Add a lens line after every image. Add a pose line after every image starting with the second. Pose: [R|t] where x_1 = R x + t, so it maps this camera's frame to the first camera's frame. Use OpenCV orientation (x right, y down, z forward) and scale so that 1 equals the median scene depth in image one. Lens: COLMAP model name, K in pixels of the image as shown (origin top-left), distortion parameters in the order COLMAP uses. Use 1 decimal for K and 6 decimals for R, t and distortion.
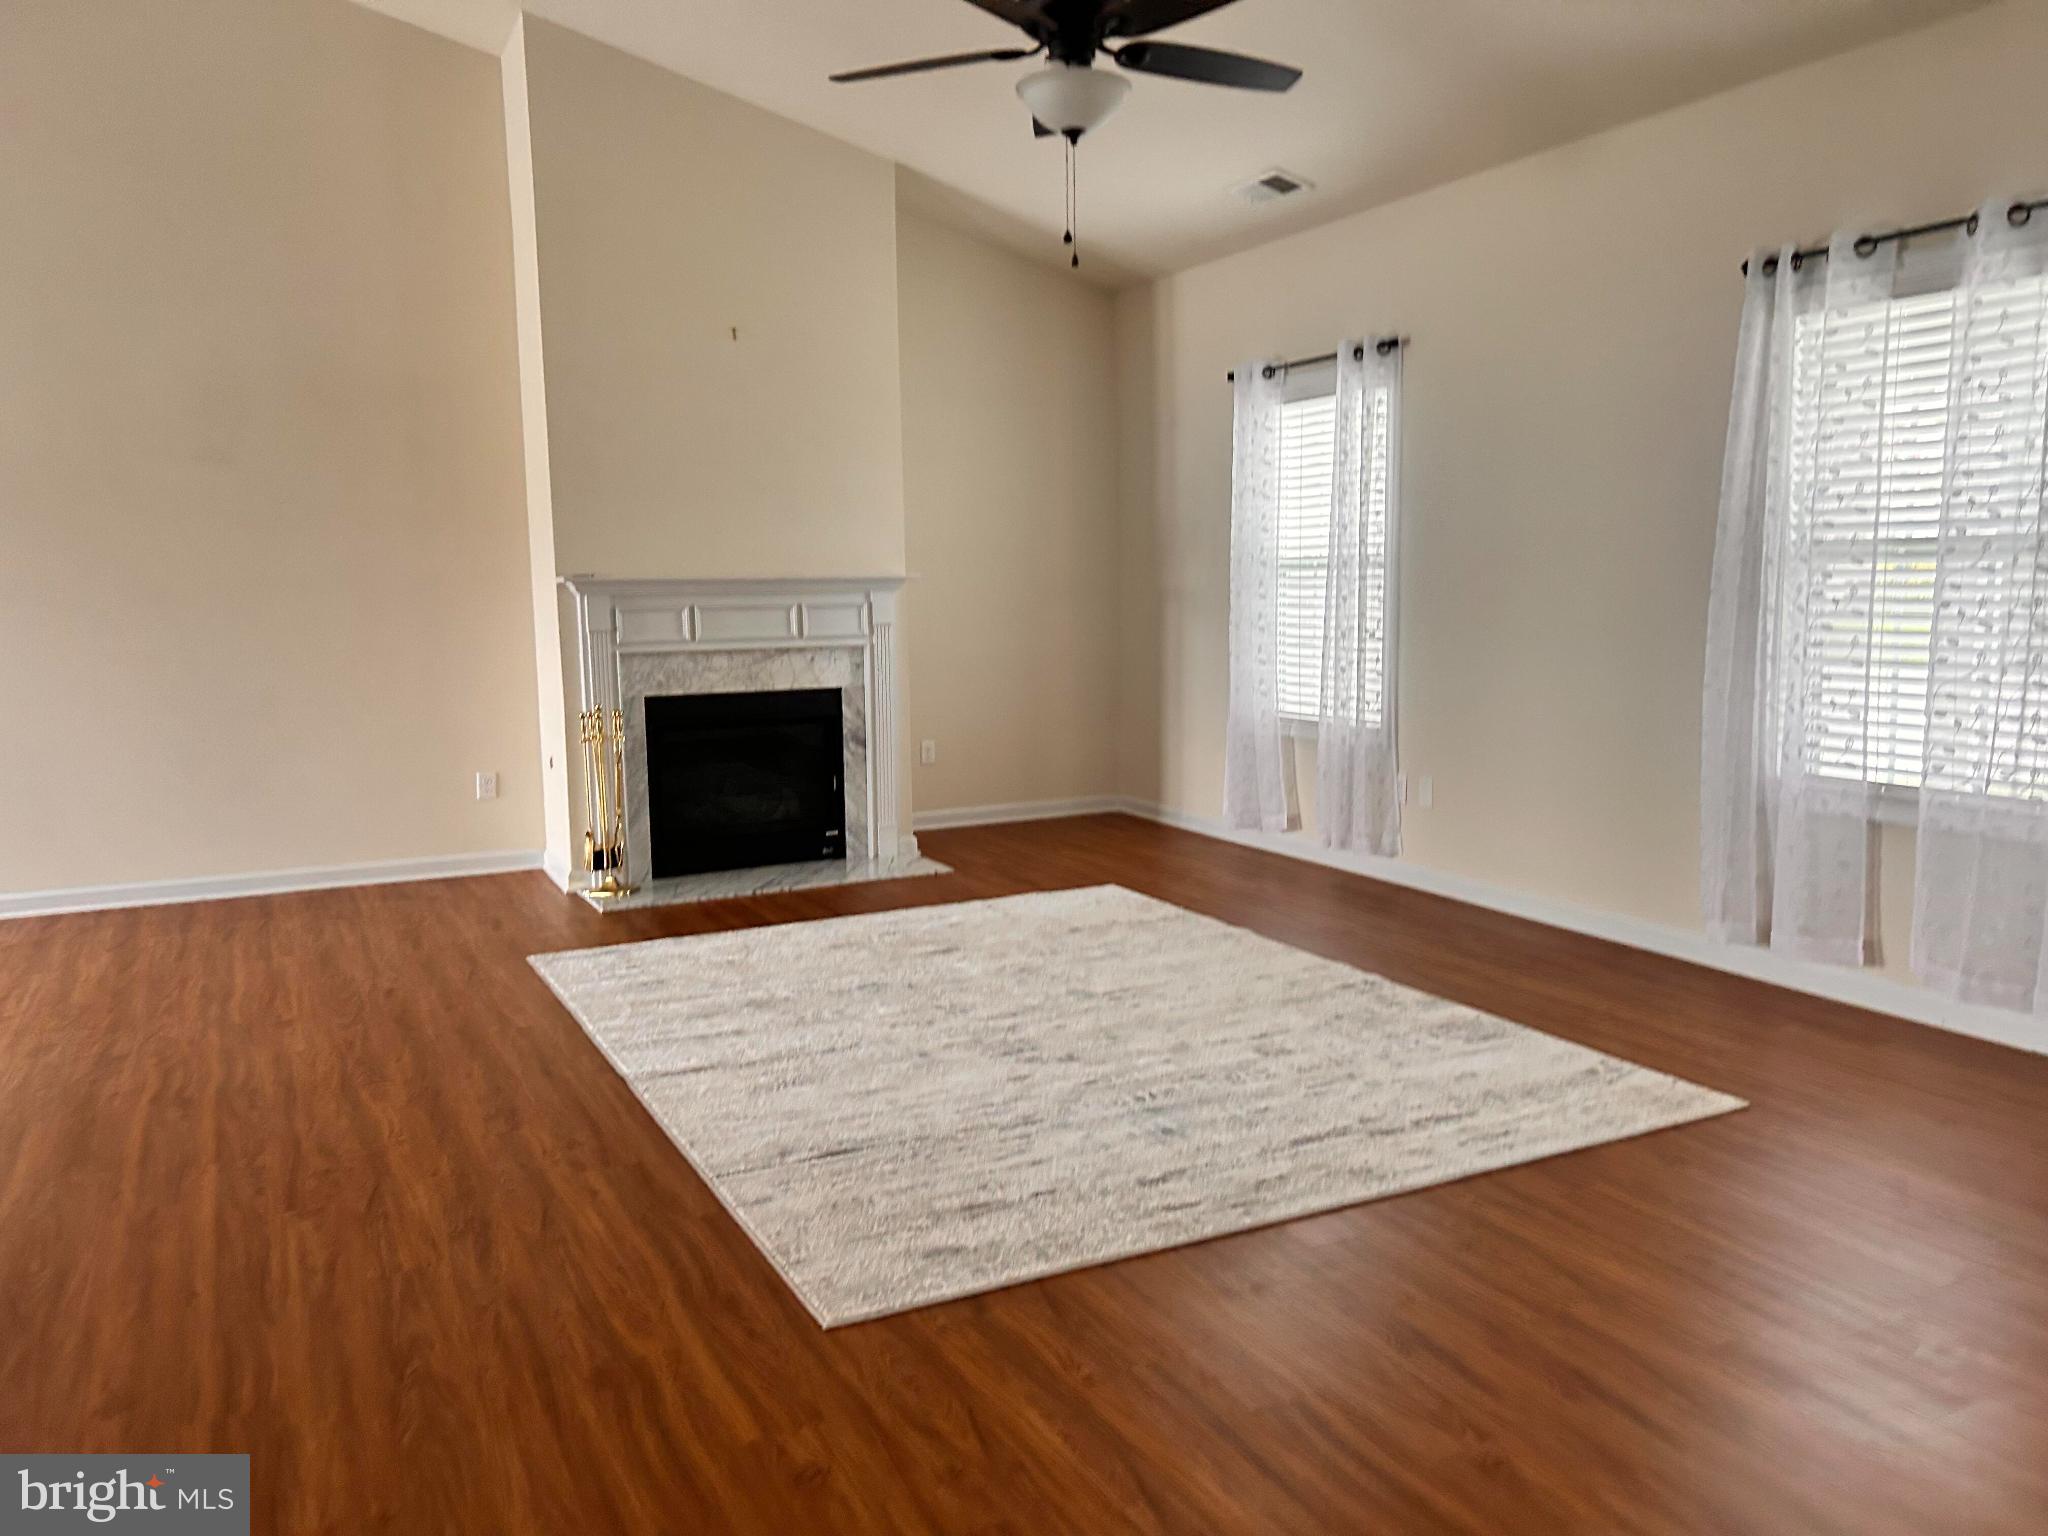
lens RADIAL K [[1528.8, 0, 1024.0], [0, 1528.8, 768.0], [0, 0, 1]] dist [0.058078, 0.000649]
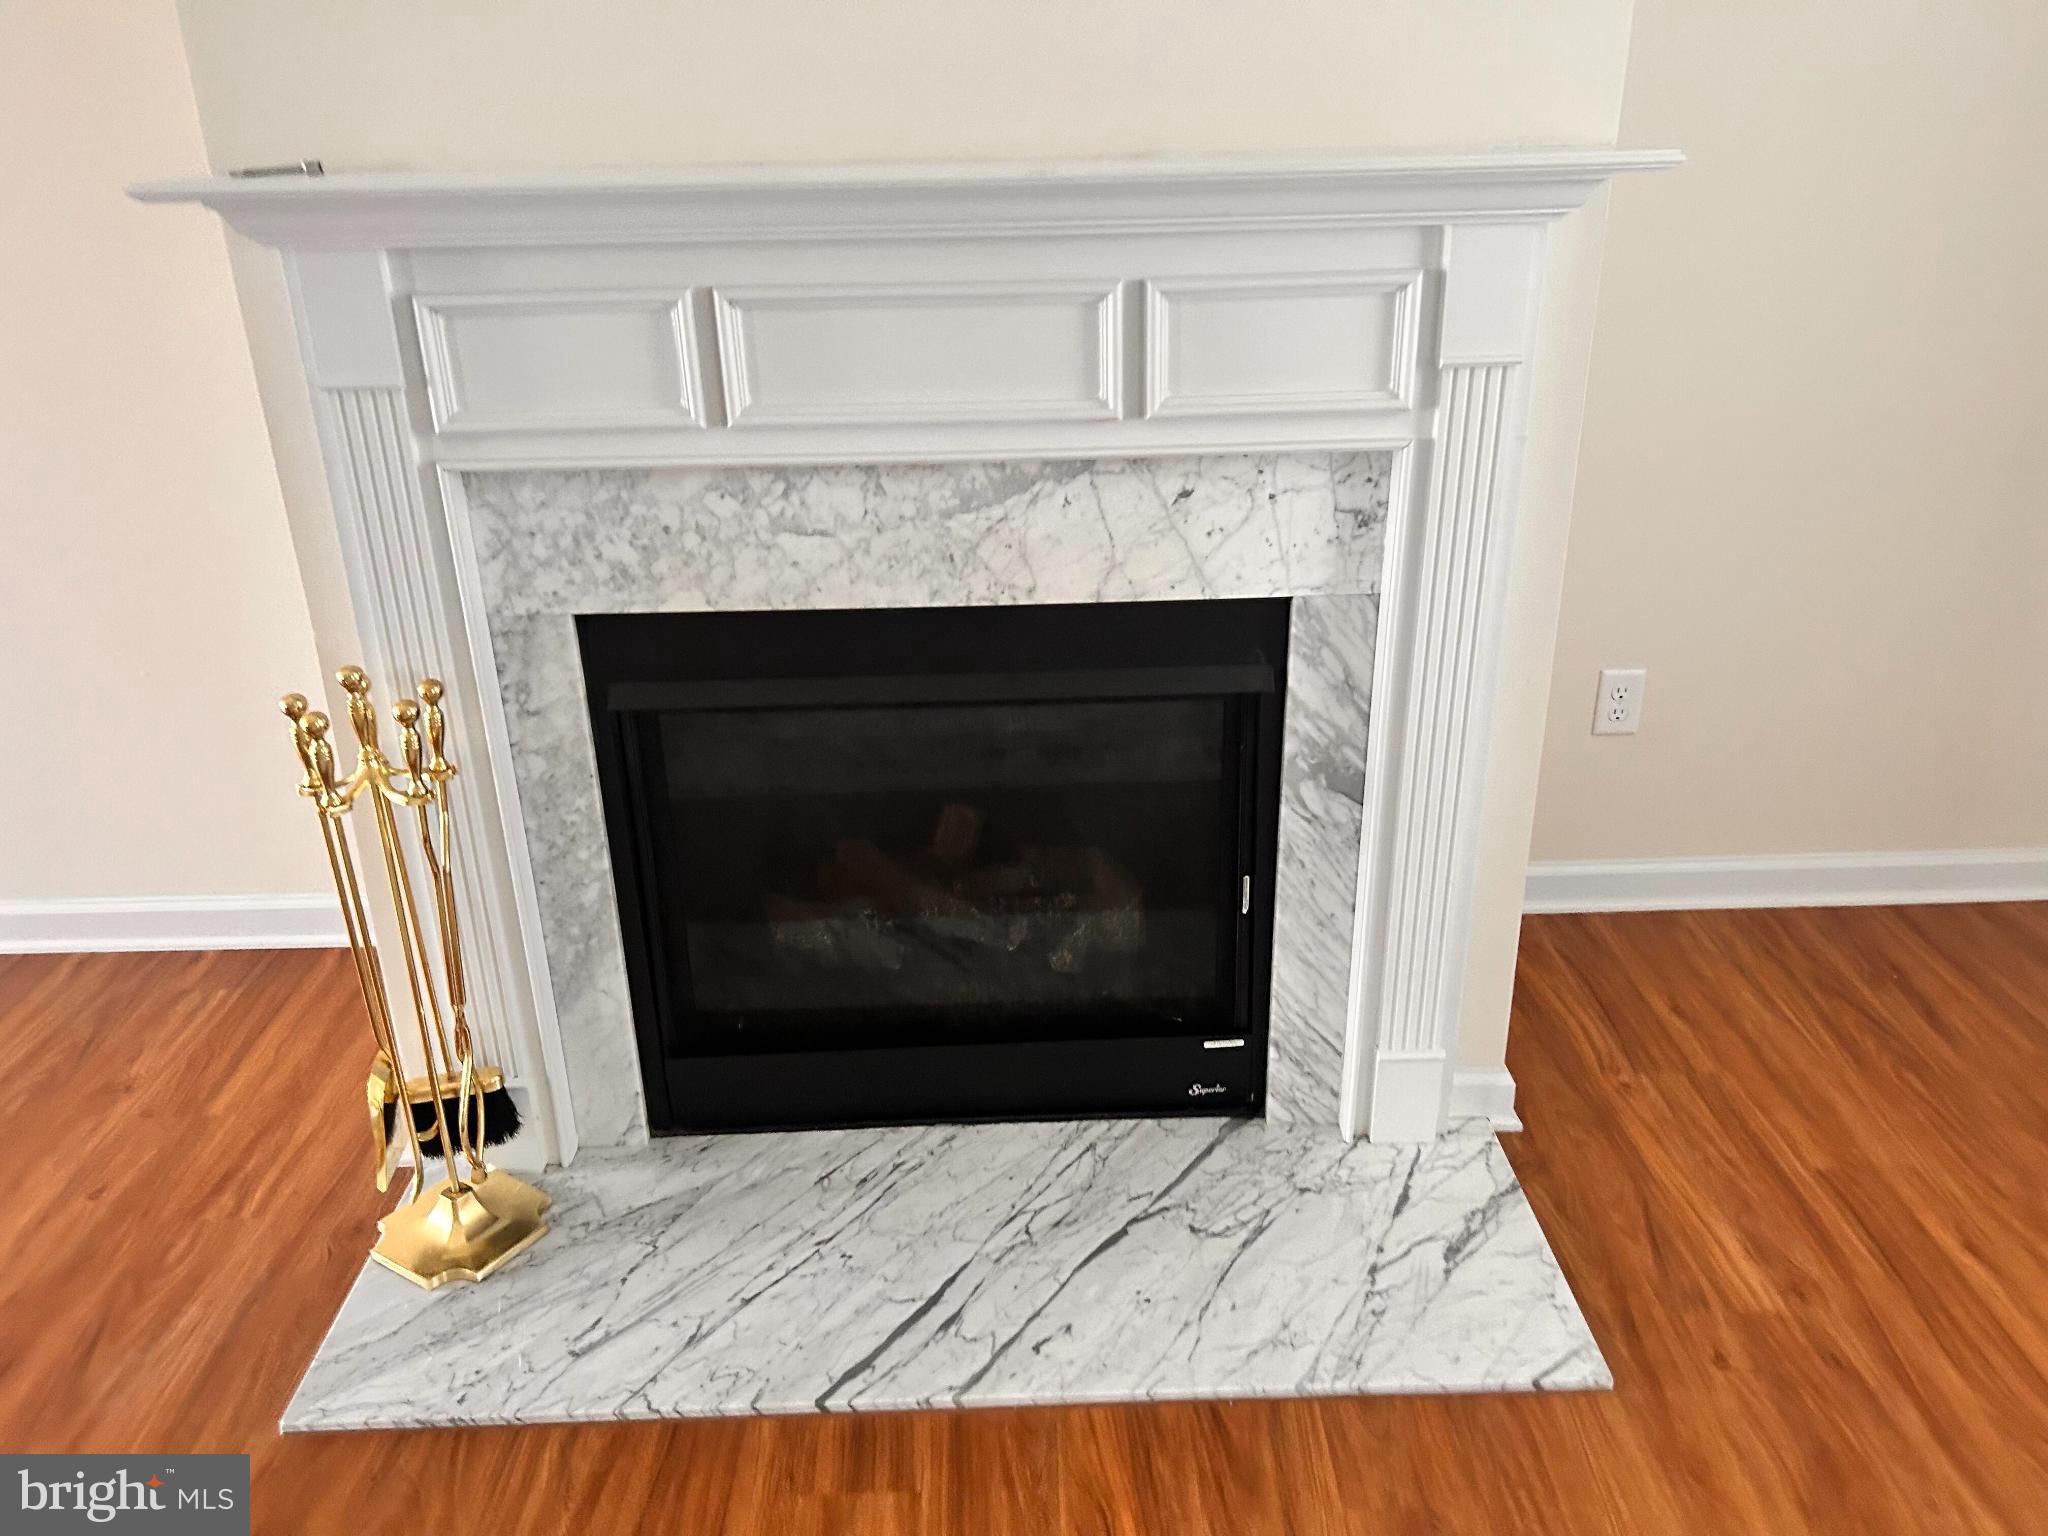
lens RADIAL K [[1528.8, 0, 1024.0], [0, 1528.8, 768.0], [0, 0, 1]] dist [0.058078, 0.000649]
pose [[0.898087, 0.175148, -0.403439, -0.047433], [-0.043851, 0.948374, 0.314109, -0.109469], [0.437627, -0.264406, 0.859402, 0.751324]]
